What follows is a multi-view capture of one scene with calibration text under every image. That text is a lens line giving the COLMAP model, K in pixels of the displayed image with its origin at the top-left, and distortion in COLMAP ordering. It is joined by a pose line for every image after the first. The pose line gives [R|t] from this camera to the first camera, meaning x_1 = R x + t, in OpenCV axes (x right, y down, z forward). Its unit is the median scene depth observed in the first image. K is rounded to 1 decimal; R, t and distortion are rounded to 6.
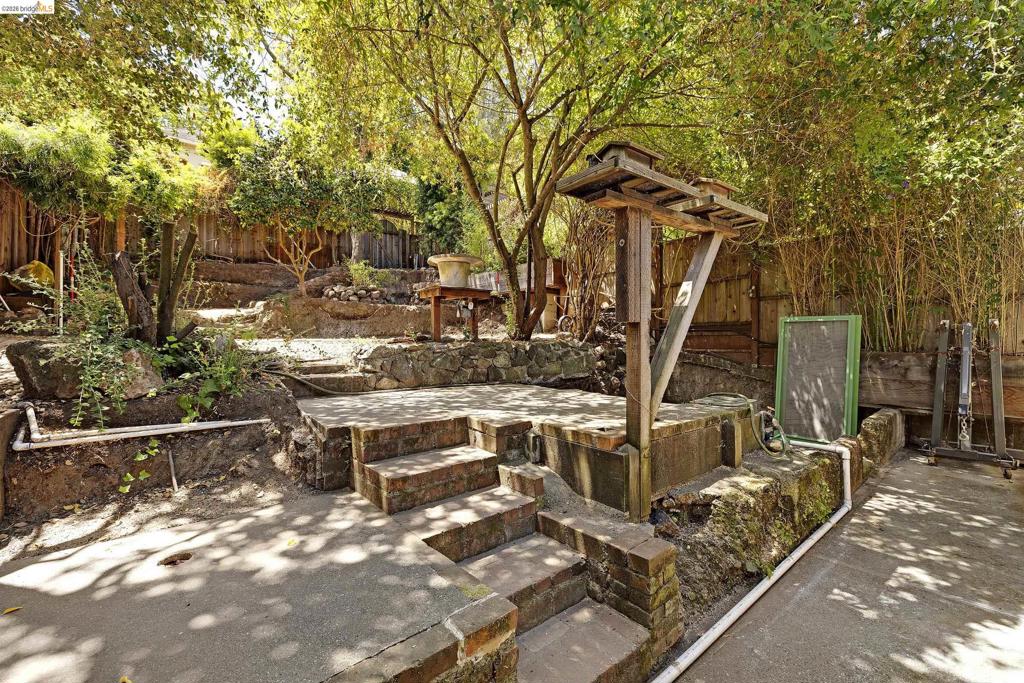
lens RADIAL K [[429.5, 0, 509.2], [0, 429.5, 344.3], [0, 0, 1]] dist [-0.001058, -0.000007]
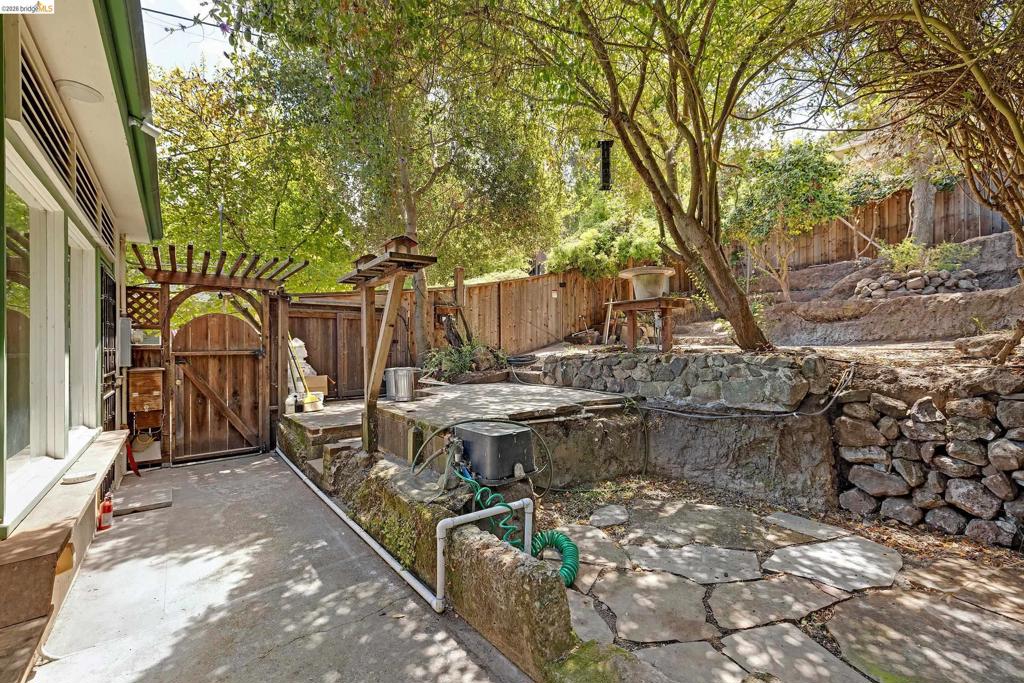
lens RADIAL K [[429.5, 0, 505.4], [0, 429.5, 342.4], [0, 0, 1]] dist [-0.001058, -0.000007]
pose [[-0.028339, -0.003279, -0.999593, 0.530523], [-0.000056, 0.999995, -0.003279, -0.015410], [0.999598, -0.000037, -0.028339, 0.404802]]
